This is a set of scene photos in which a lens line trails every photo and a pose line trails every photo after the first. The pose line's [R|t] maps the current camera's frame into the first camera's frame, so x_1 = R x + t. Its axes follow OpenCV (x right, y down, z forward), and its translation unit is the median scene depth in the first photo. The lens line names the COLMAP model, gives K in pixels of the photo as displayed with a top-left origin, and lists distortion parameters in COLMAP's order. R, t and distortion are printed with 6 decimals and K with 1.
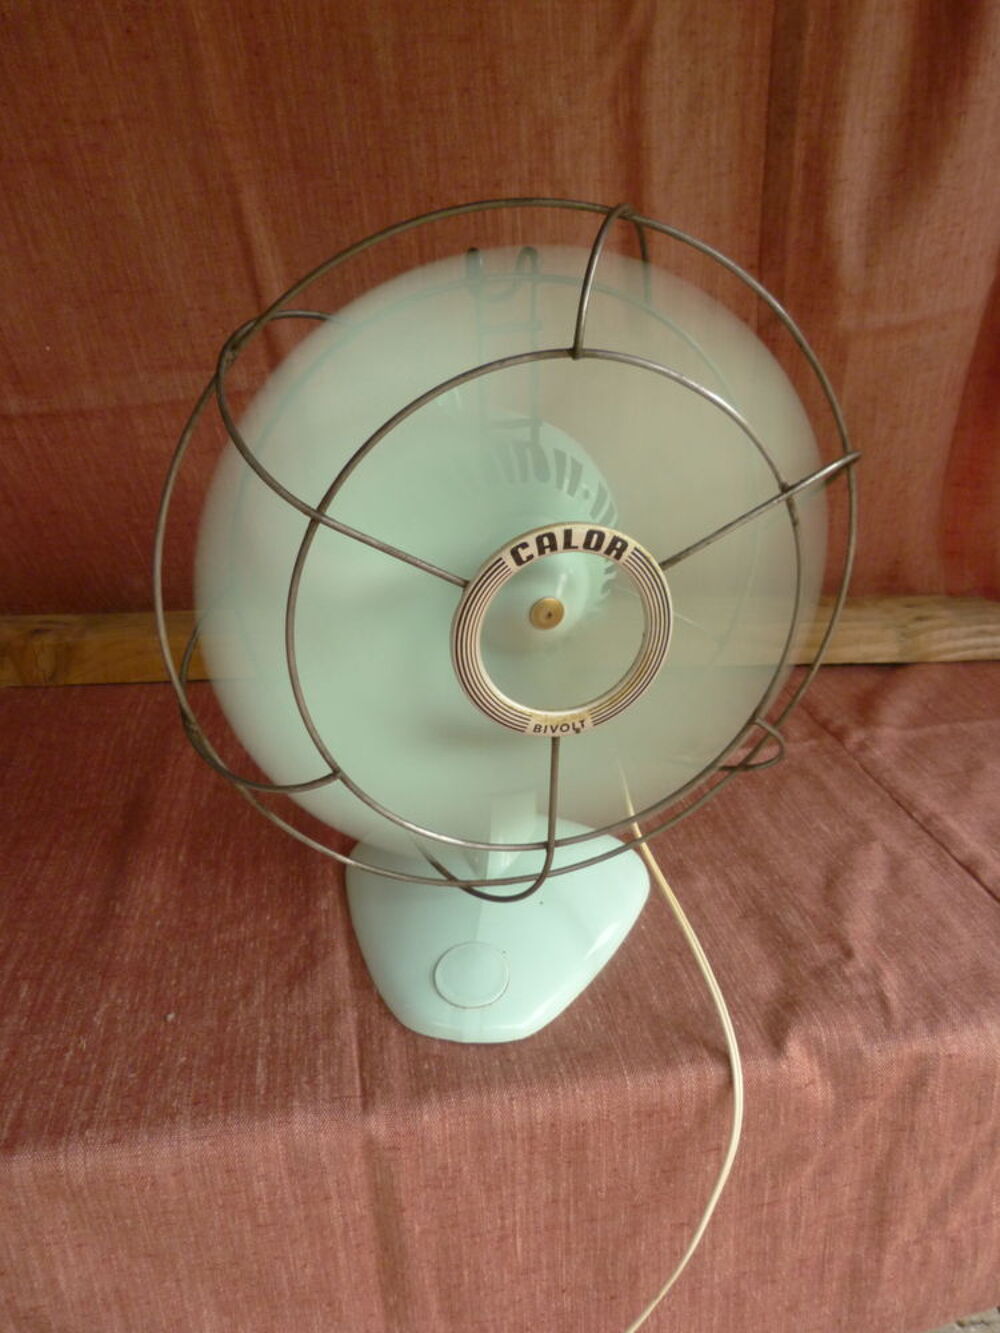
lens RADIAL K [[993.6, 0, 499.1], [0, 993.6, 667.2], [0, 0, 1]] dist [-0.014146, 0.008023]
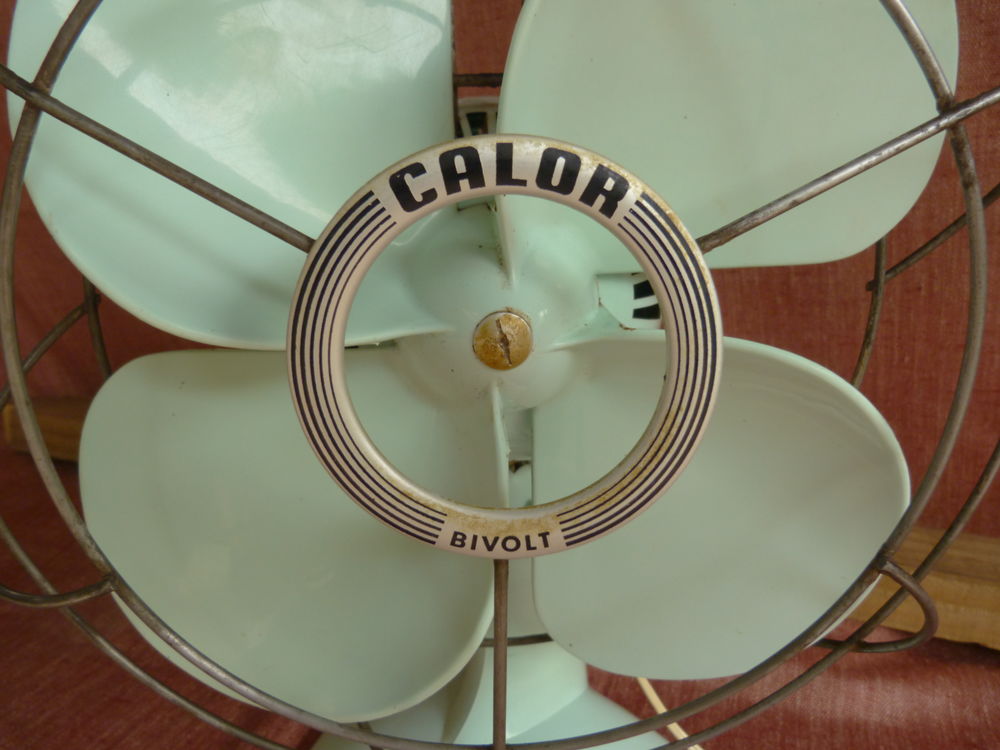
lens RADIAL K [[745.4, 0, 502.0], [0, 745.4, 380.2], [0, 0, 1]] dist [-0.014146, 0.008023]
pose [[0.980777, 0.047835, -0.189178, 0.142750], [-0.080810, 0.982014, -0.170642, 0.046266], [0.177613, 0.182649, 0.967002, 0.631637]]
